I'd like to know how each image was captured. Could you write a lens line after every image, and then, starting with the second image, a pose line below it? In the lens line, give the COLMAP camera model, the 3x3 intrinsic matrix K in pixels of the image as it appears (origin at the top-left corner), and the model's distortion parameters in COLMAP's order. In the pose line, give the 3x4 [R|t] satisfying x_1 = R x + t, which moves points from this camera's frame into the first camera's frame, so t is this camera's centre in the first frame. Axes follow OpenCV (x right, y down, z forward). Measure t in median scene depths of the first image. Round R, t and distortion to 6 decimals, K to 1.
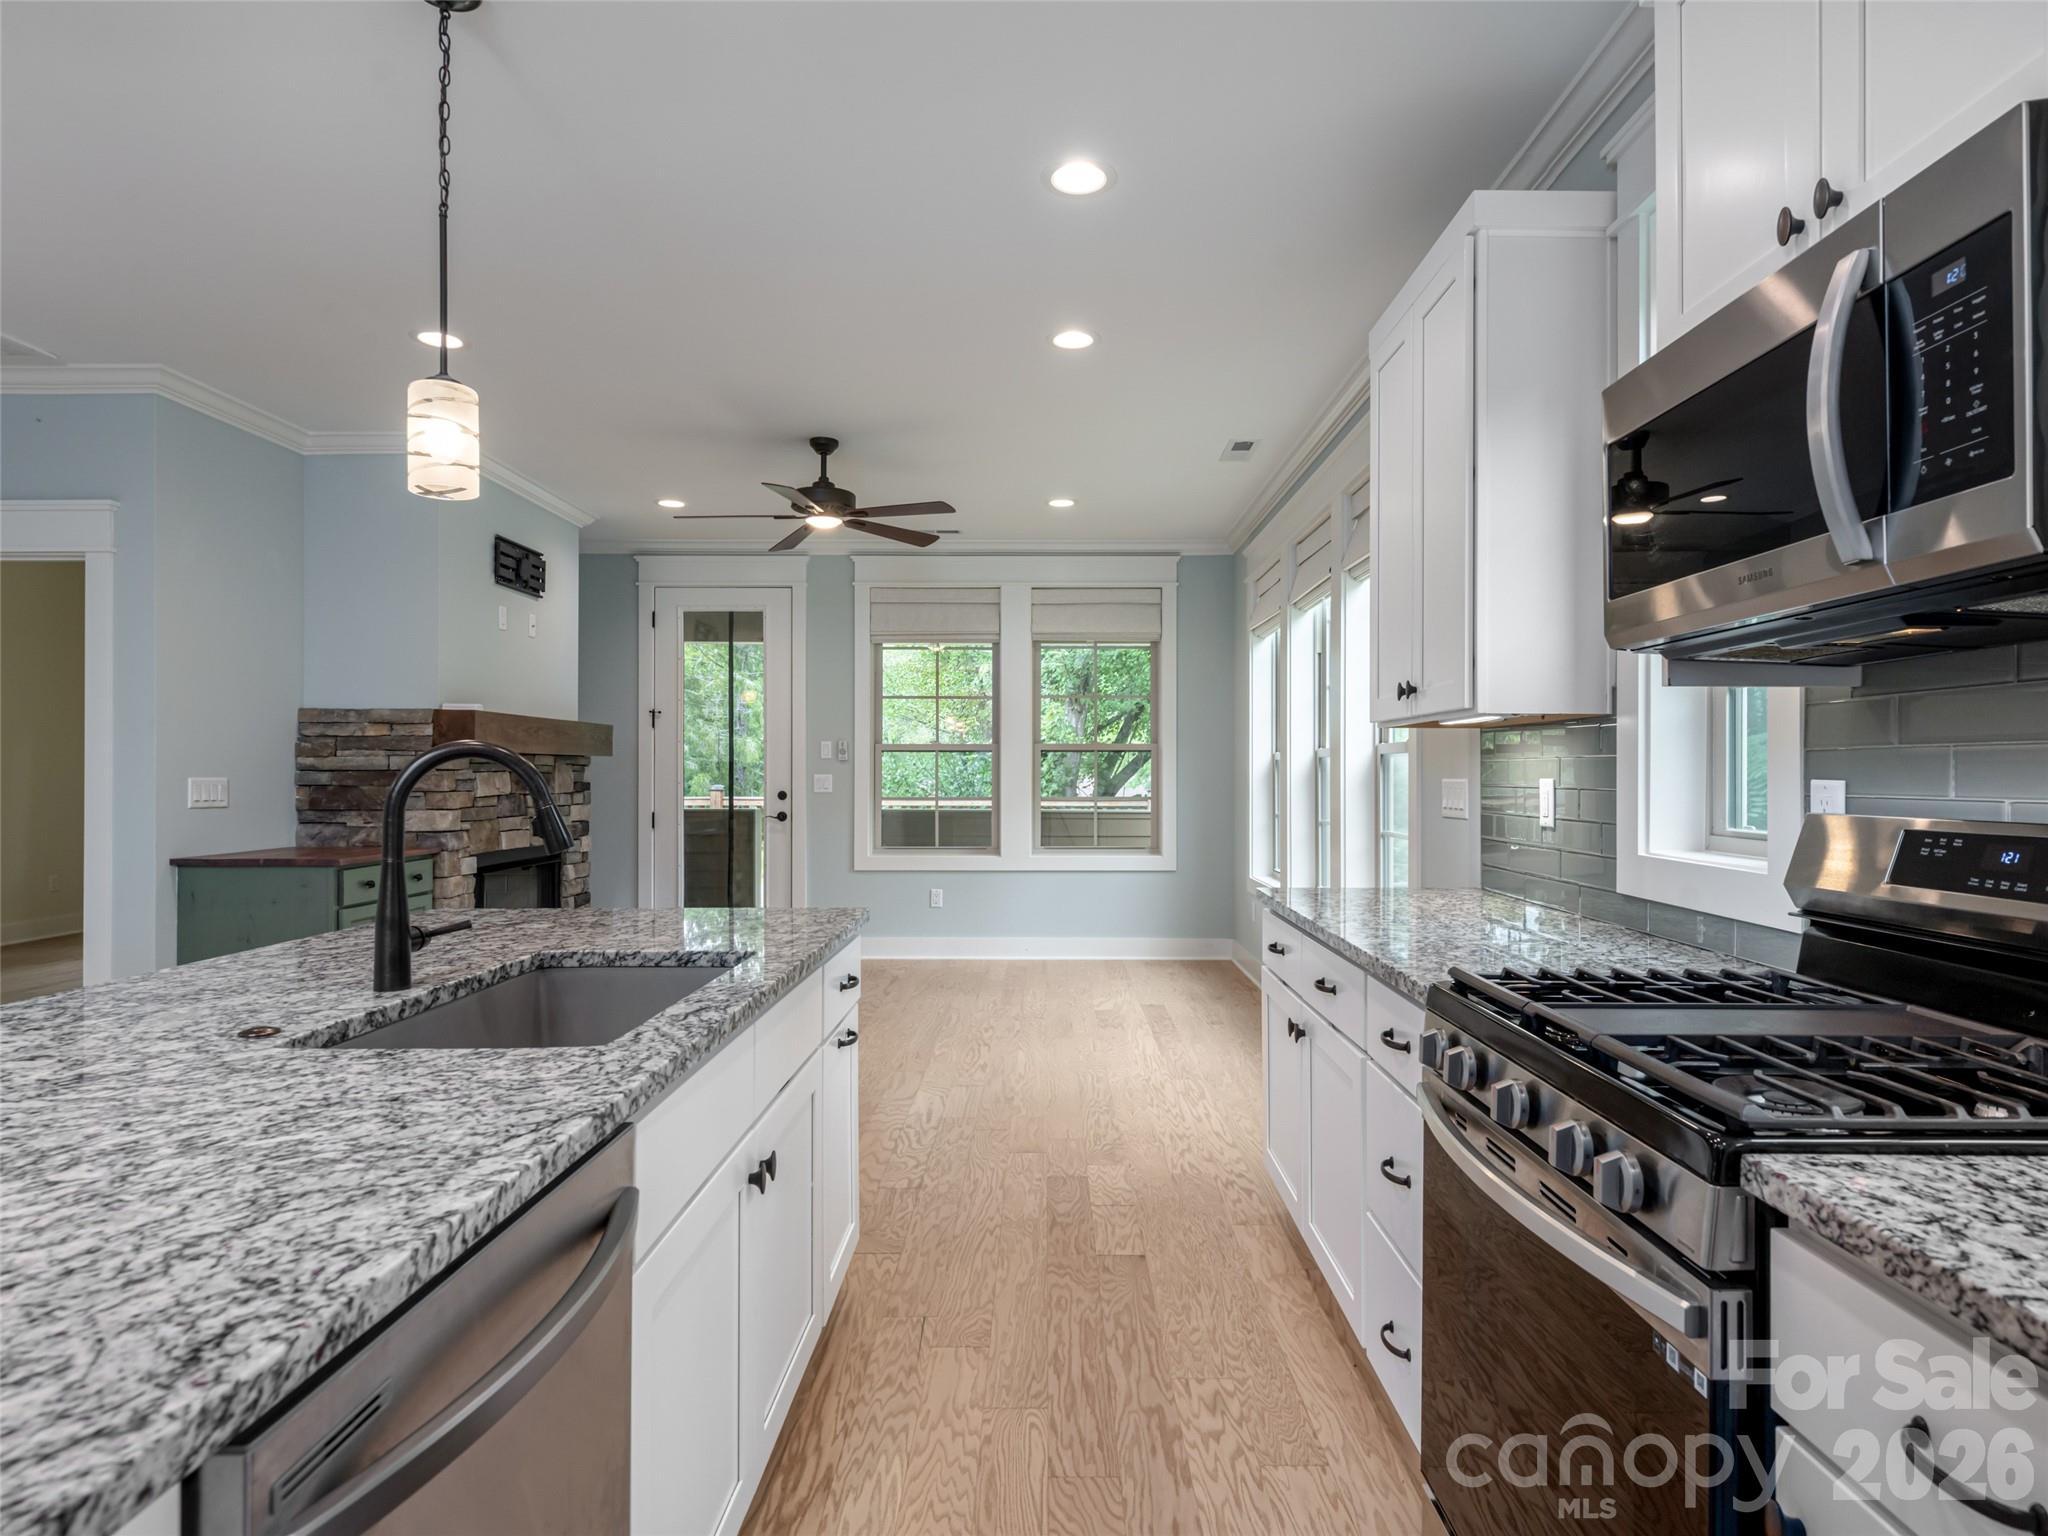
lens RADIAL K [[1147.5, 0, 1049.7], [0, 1147.5, 768.9], [0, 0, 1]] dist [0.000974, -0.000567]
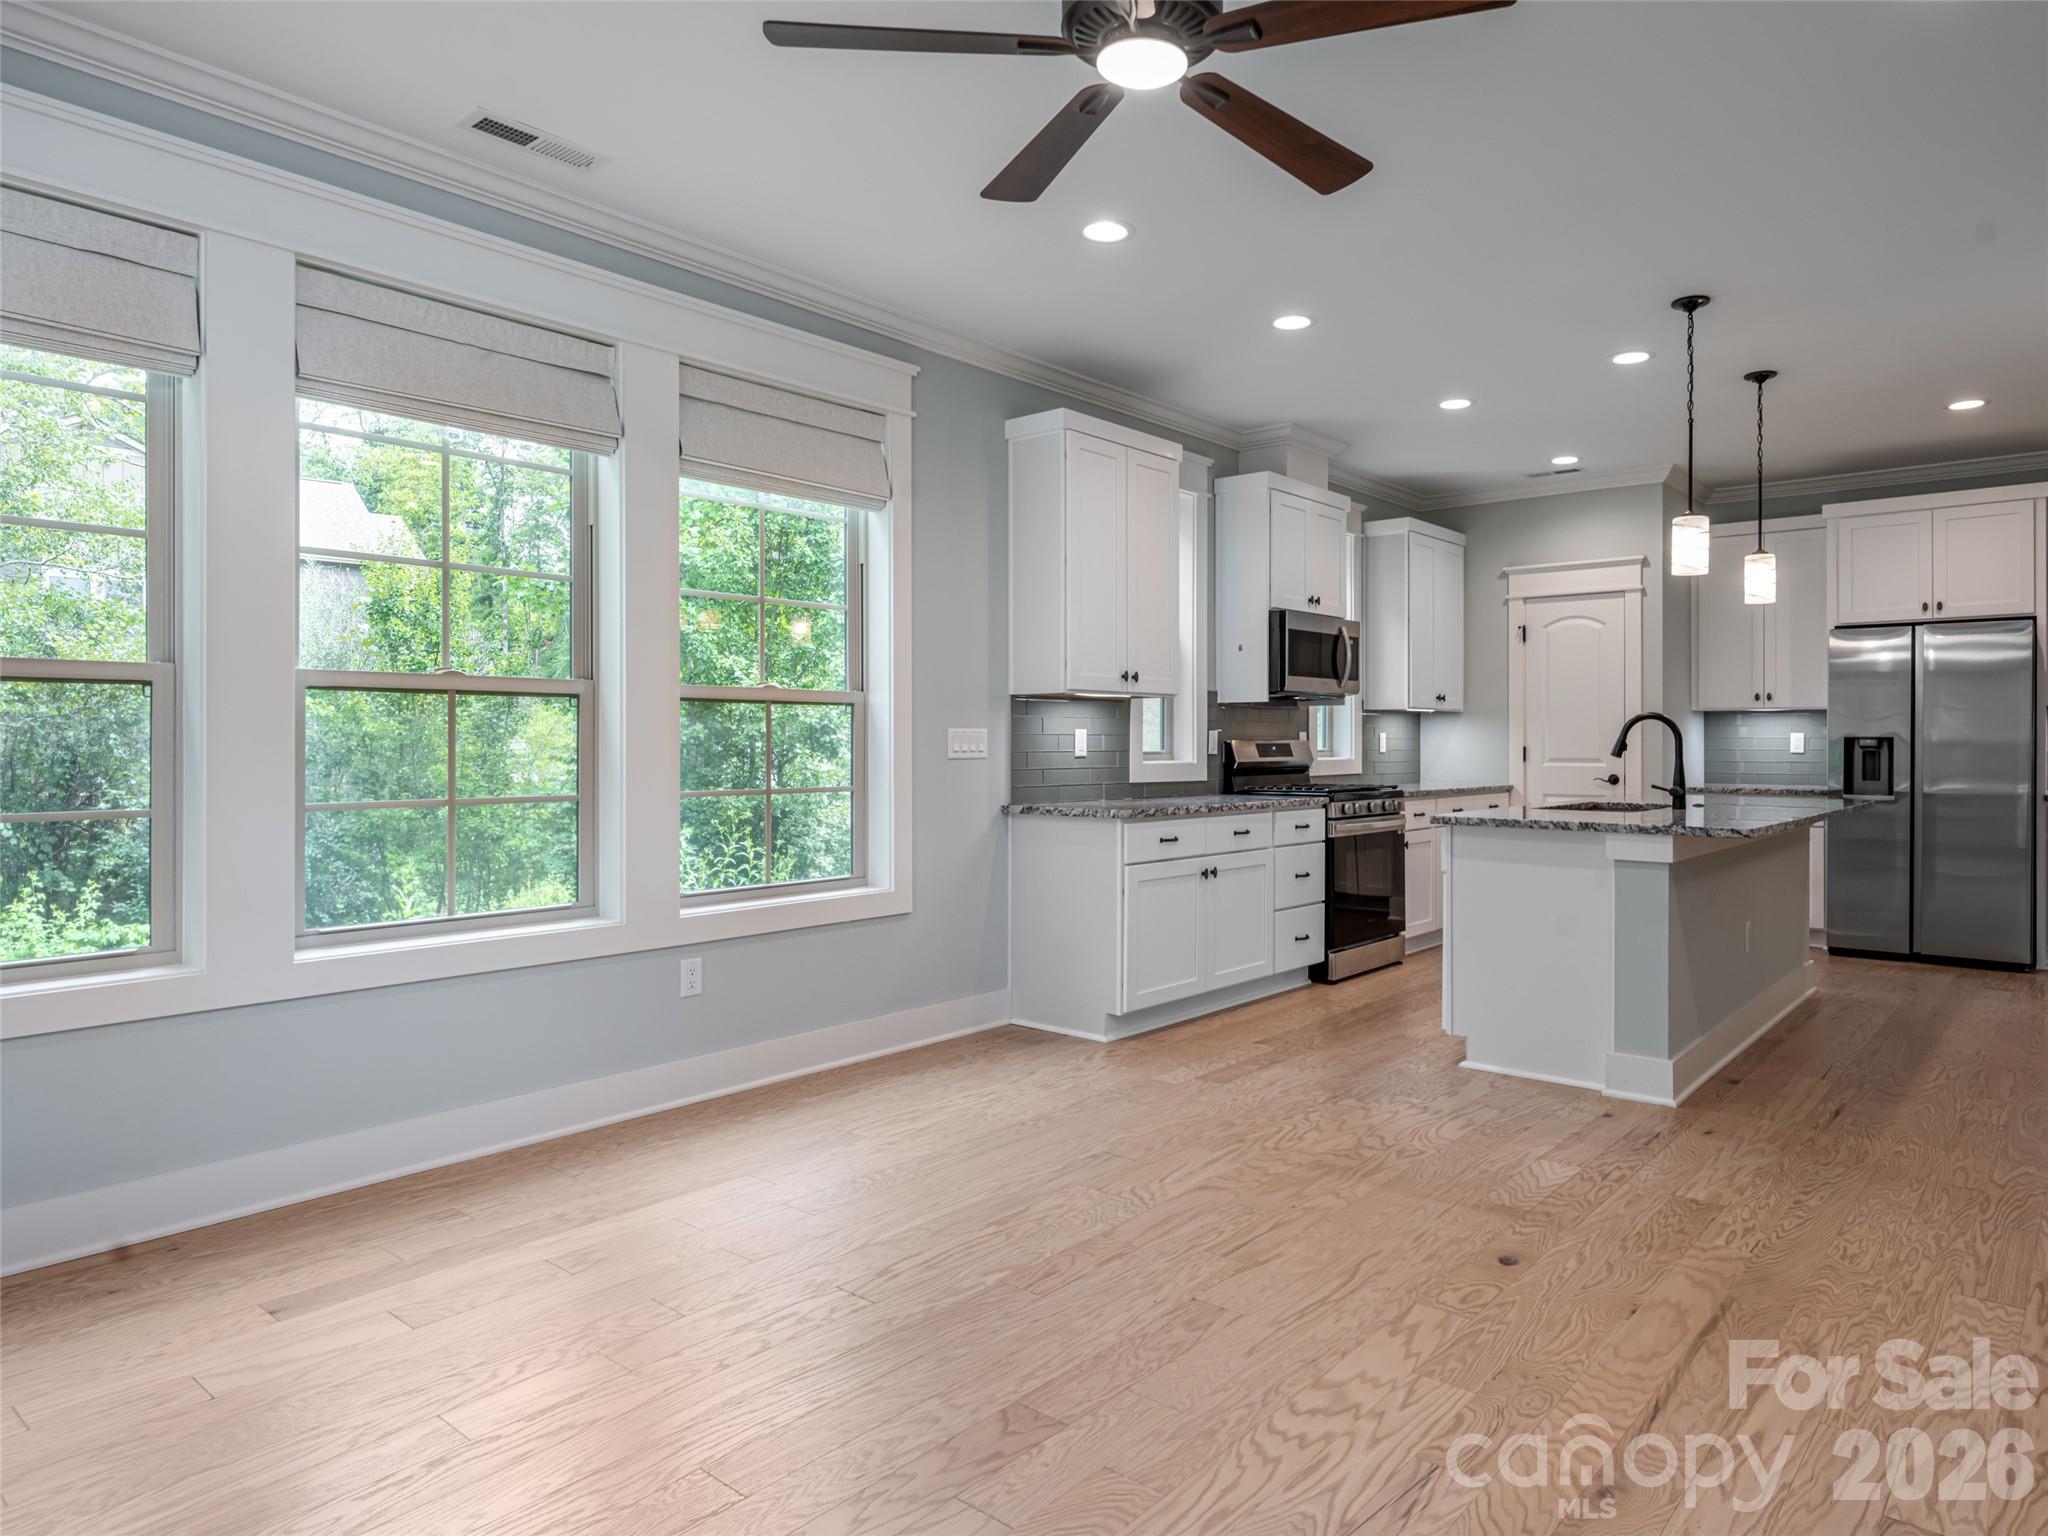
lens RADIAL K [[1253.1, 0, 1152.5], [0, 1253.1, 739.5], [0, 0, 1]] dist [0.002779, 0.000229]
pose [[-0.788035, 0.000391, 0.615630, -0.474124], [-0.003464, 0.999981, -0.005068, 0.018866], [-0.615621, -0.006127, -0.788019, 1.362885]]
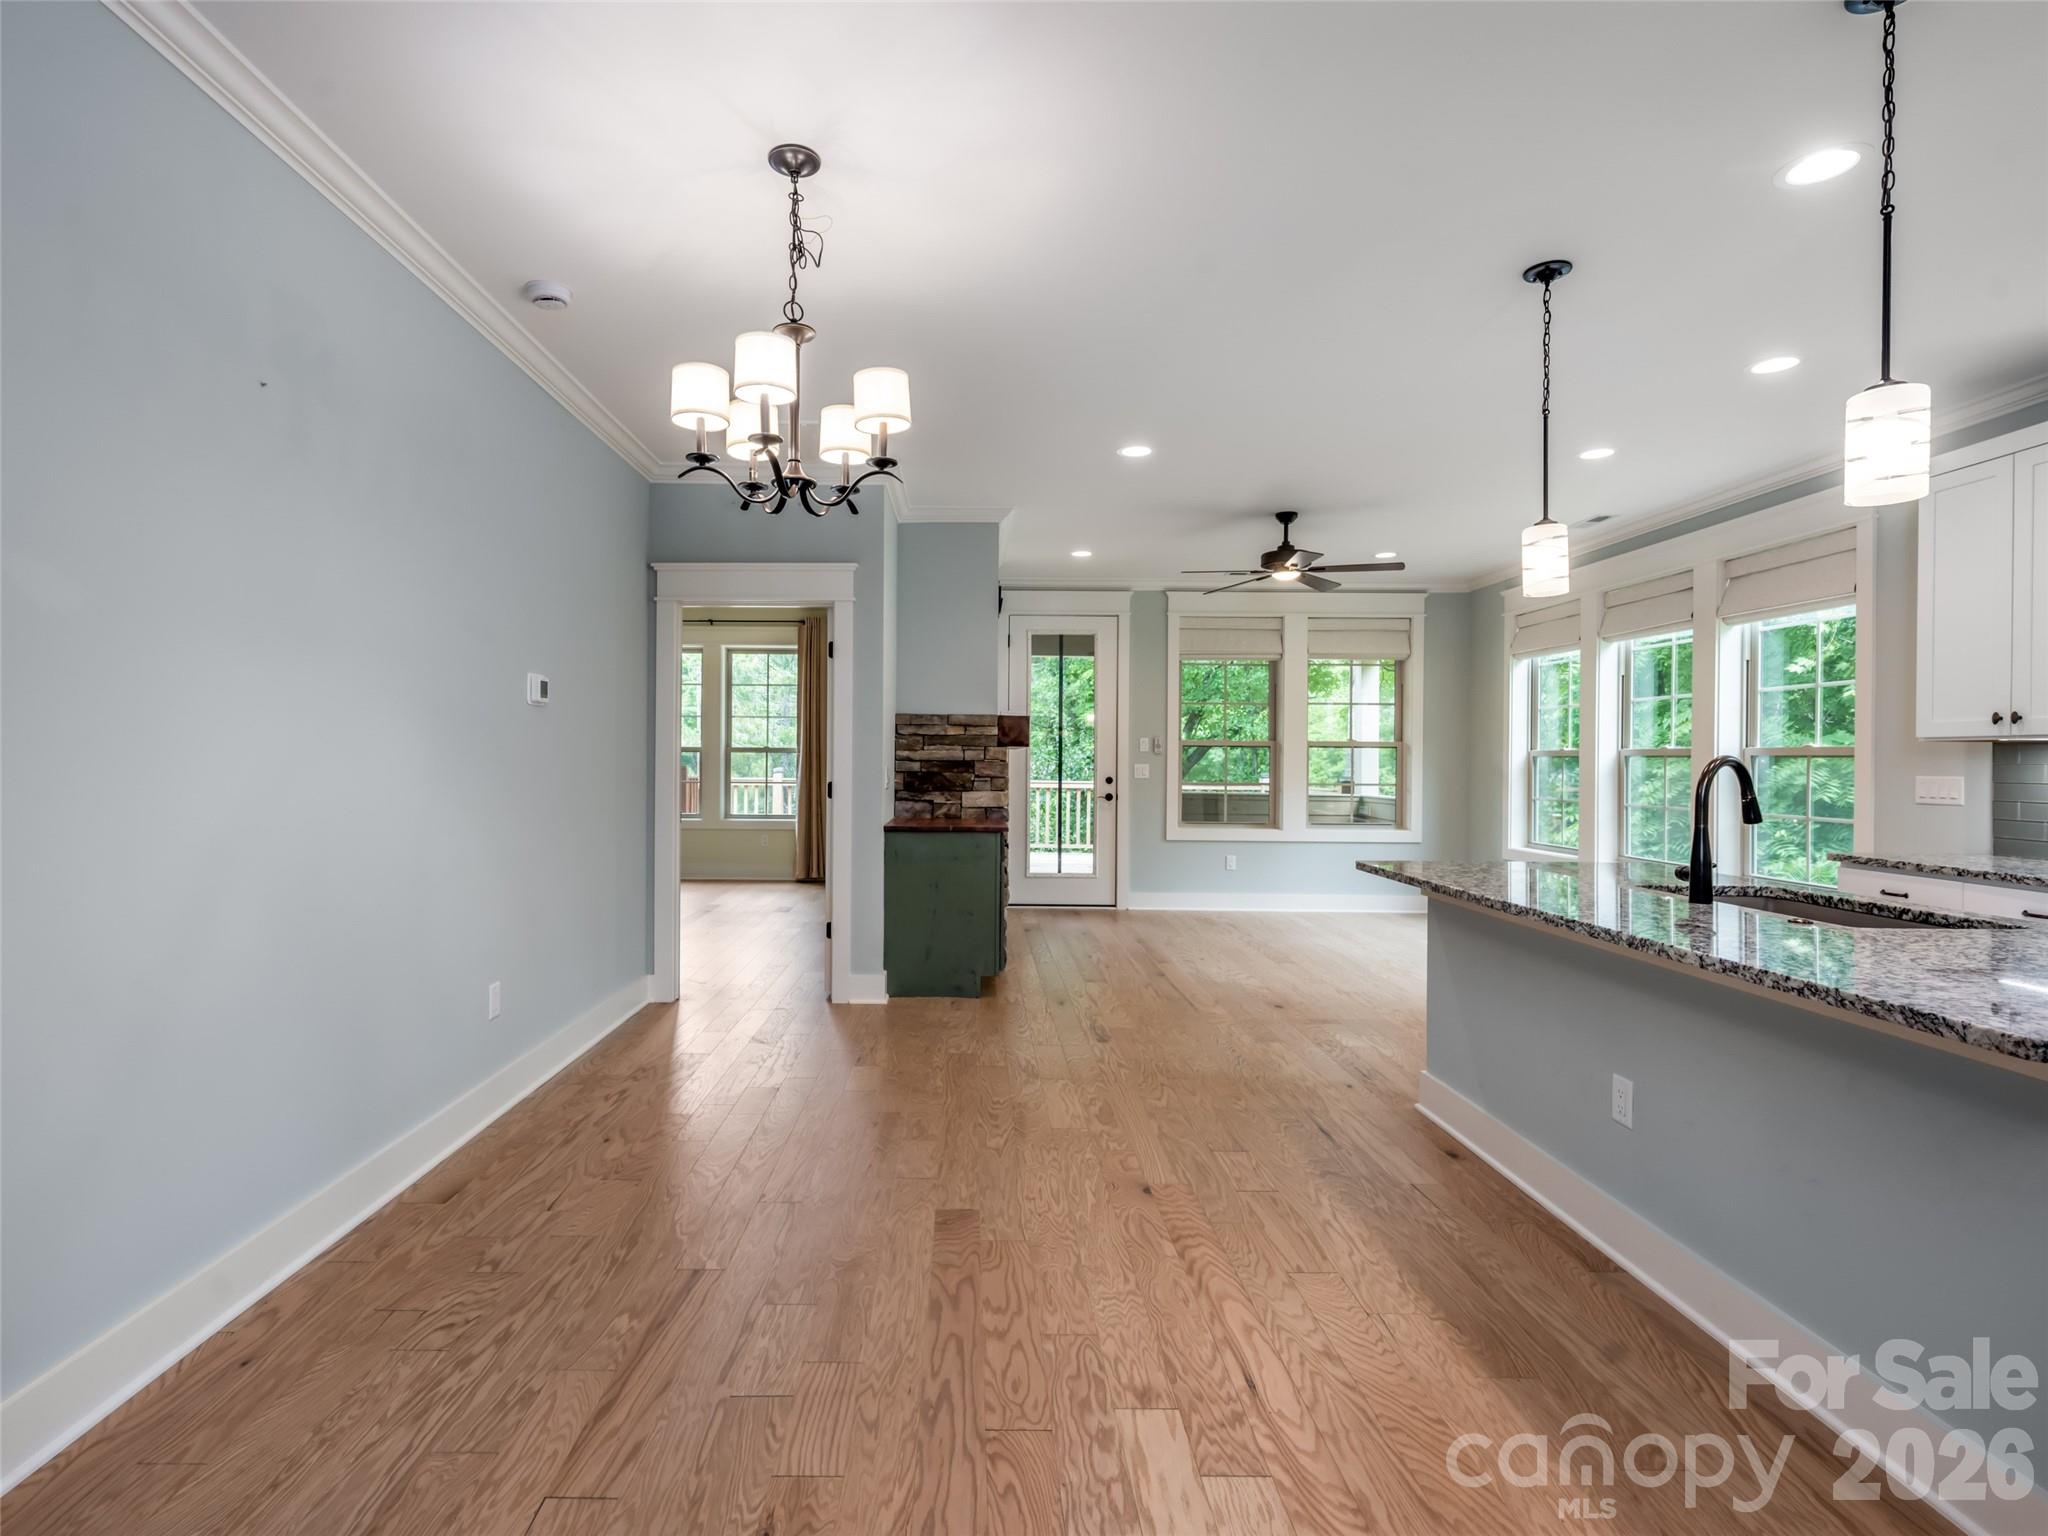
lens RADIAL K [[1010.2, 0, 962.6], [0, 1010.2, 759.9], [0, 0, 1]] dist [0.000034, 0.000403]
pose [[0.999923, 0.008088, -0.009453, -0.567017], [-0.008040, 0.999954, 0.005140, -0.005796], [0.009494, -0.005064, 0.999942, -0.170209]]
